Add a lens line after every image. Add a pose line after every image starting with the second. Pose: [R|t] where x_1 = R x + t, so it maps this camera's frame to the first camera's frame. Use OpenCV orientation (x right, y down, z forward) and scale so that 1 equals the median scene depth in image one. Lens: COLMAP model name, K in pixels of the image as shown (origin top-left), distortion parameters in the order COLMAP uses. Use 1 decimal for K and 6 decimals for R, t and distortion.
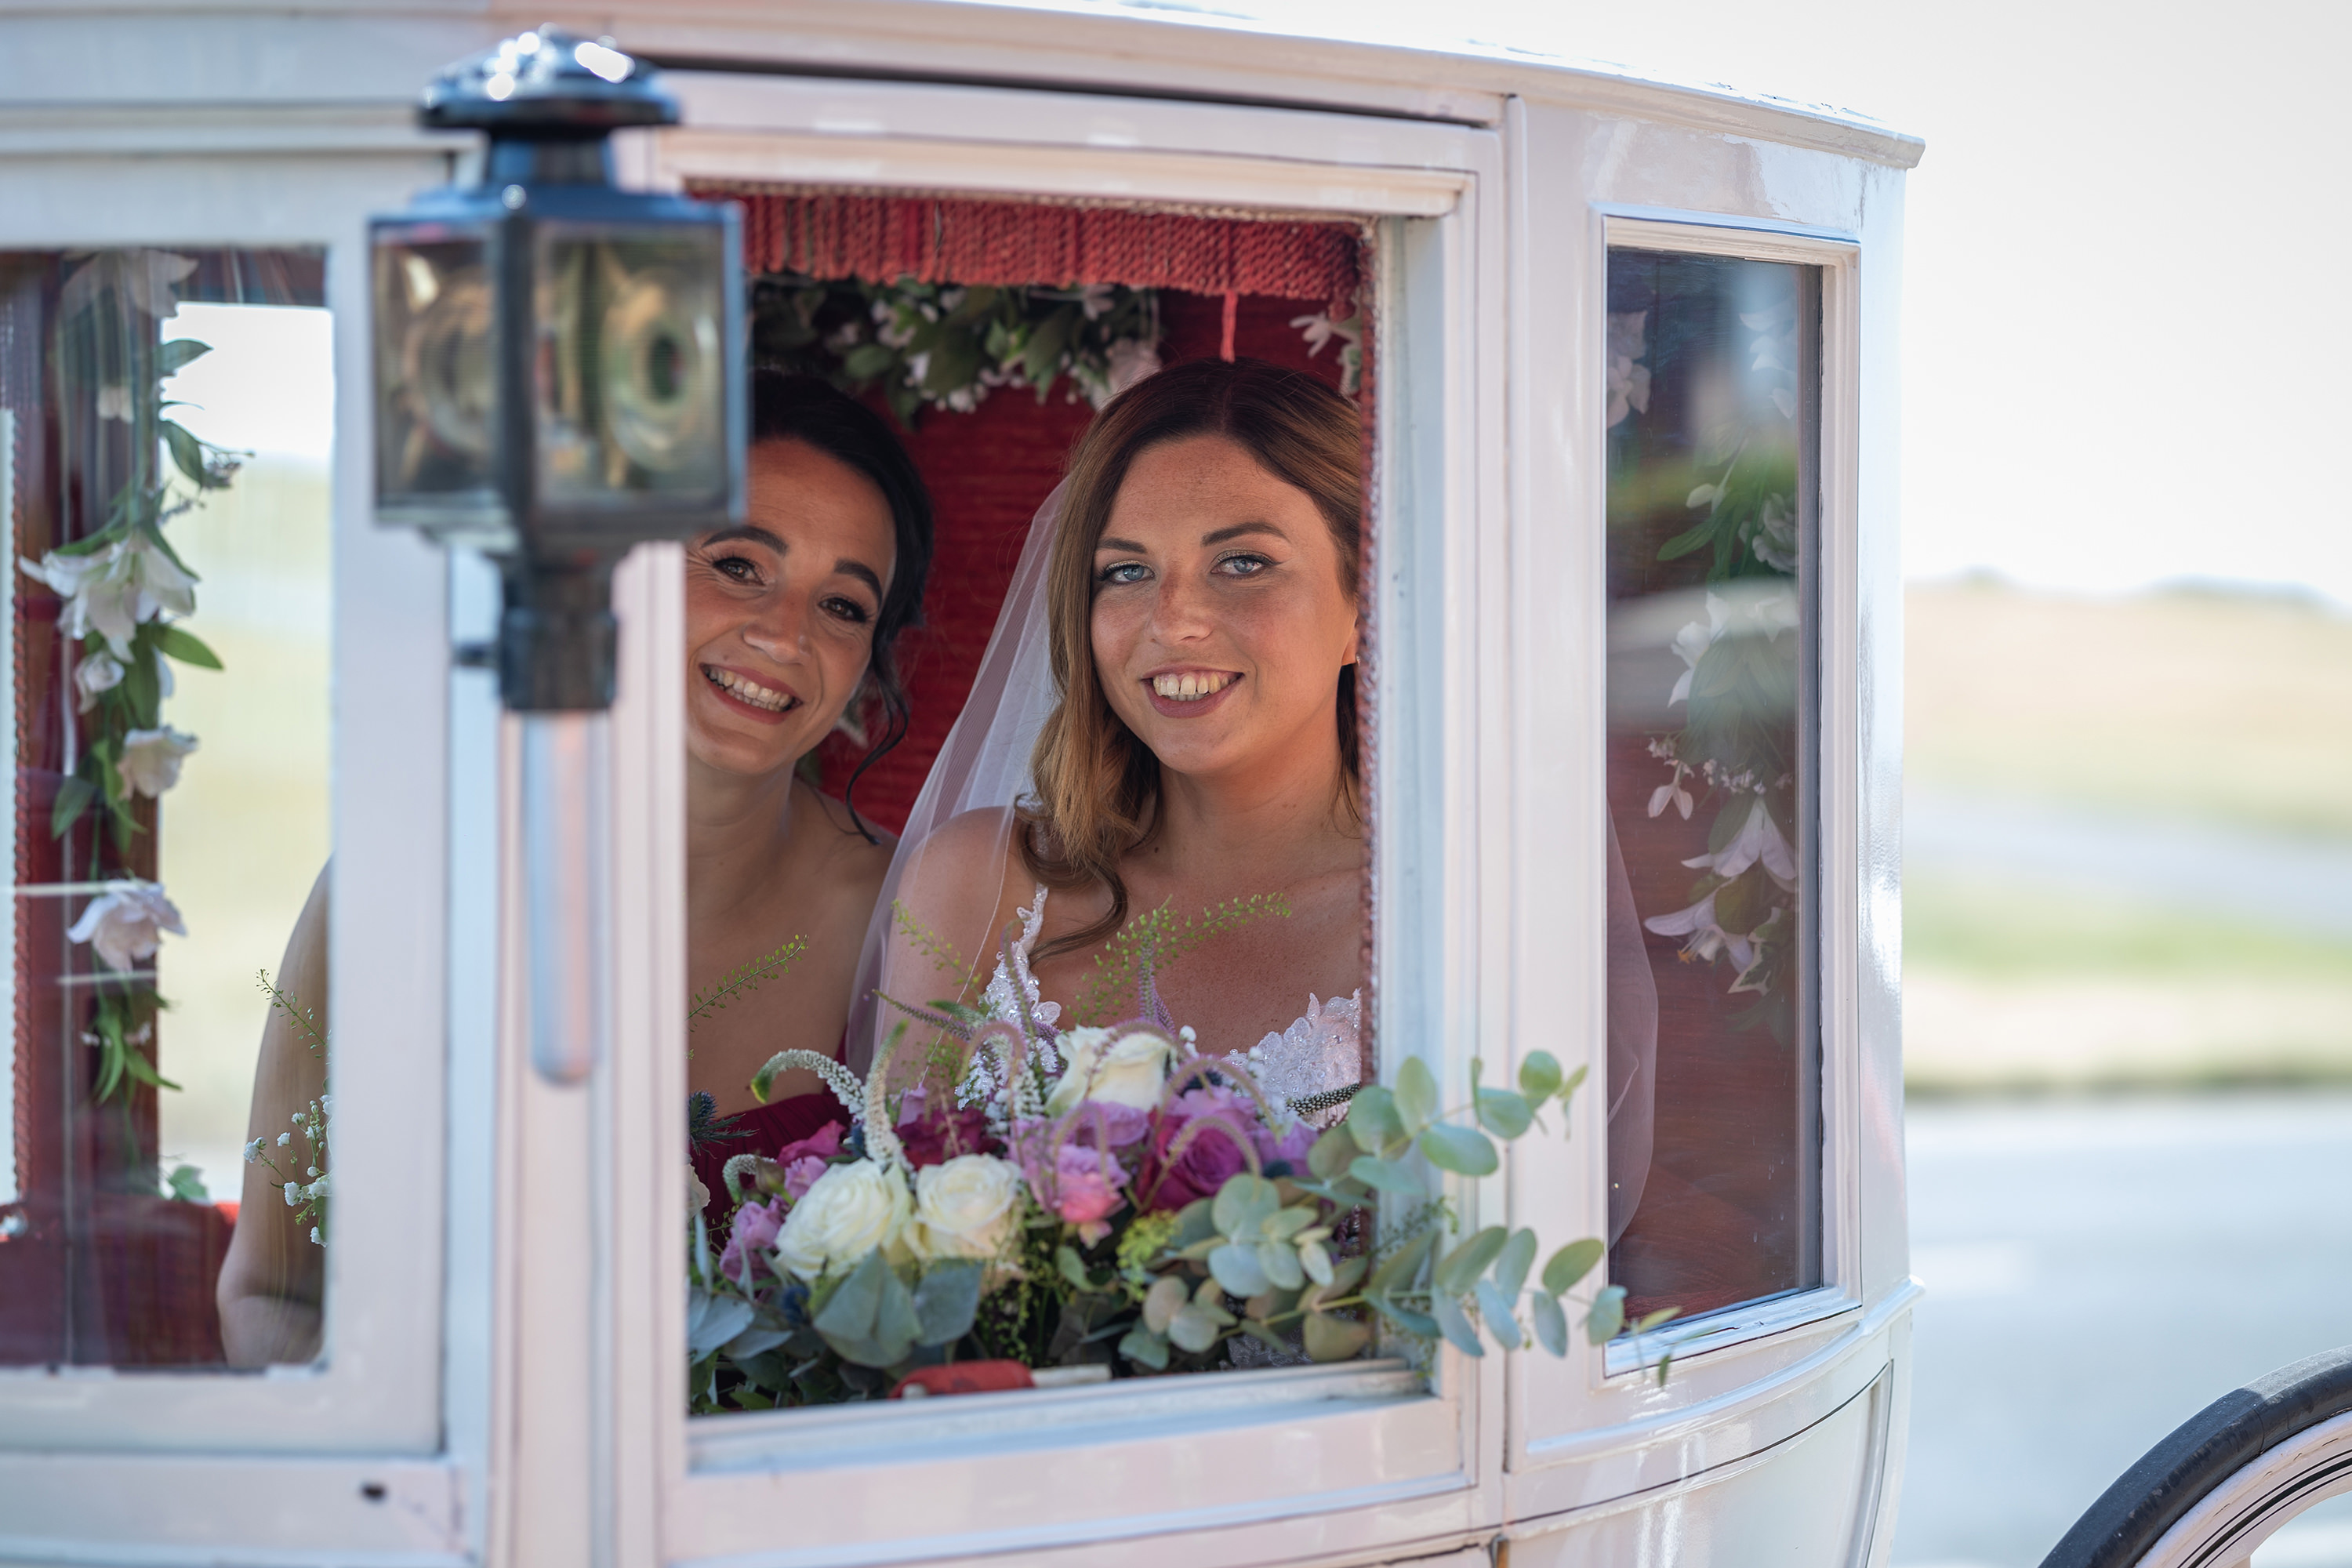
lens RADIAL K [[5778.8, 0, 1176.0], [0, 5778.8, 784.0], [0, 0, 1]] dist [0.884833, -0.192849]
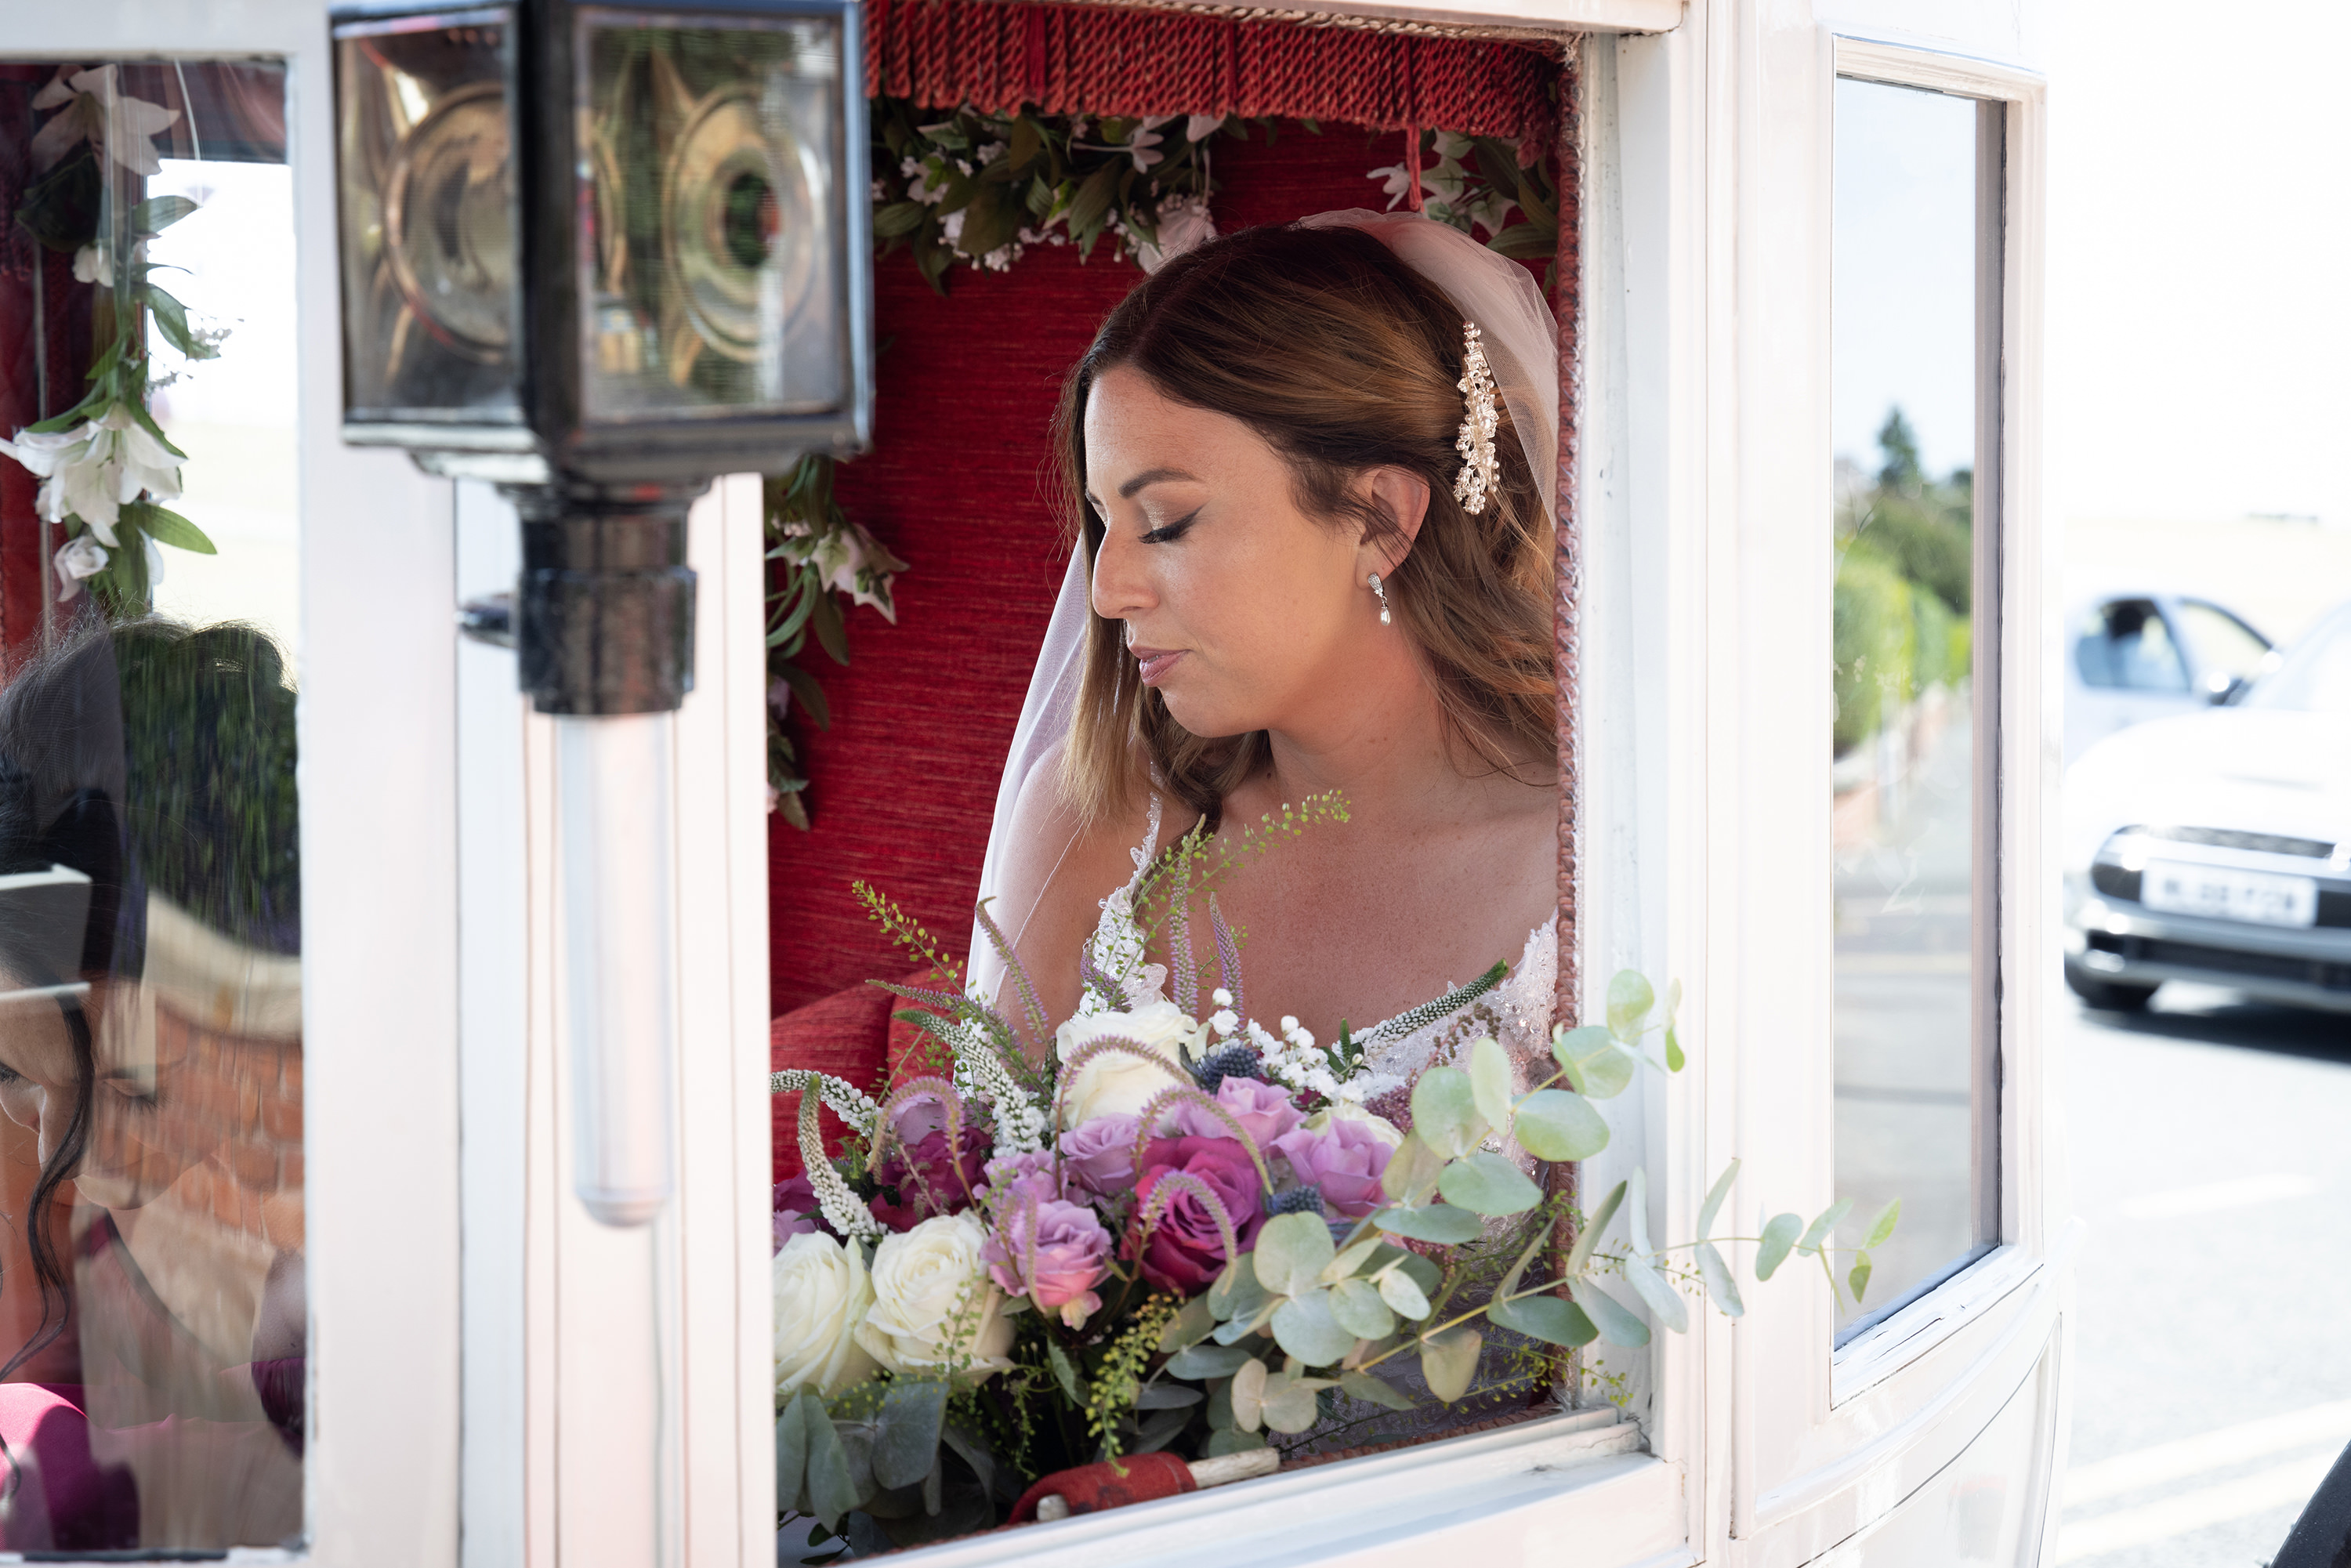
lens RADIAL K [[4103.9, 0, 1176.3], [0, 4103.9, 710.3], [0, 0, 1]] dist [0.532687, -1.063482]
pose [[0.998979, -0.008764, 0.044316, -0.044087], [0.006808, 0.999004, 0.044106, -0.025362], [-0.044658, -0.043760, 0.998043, 0.366940]]
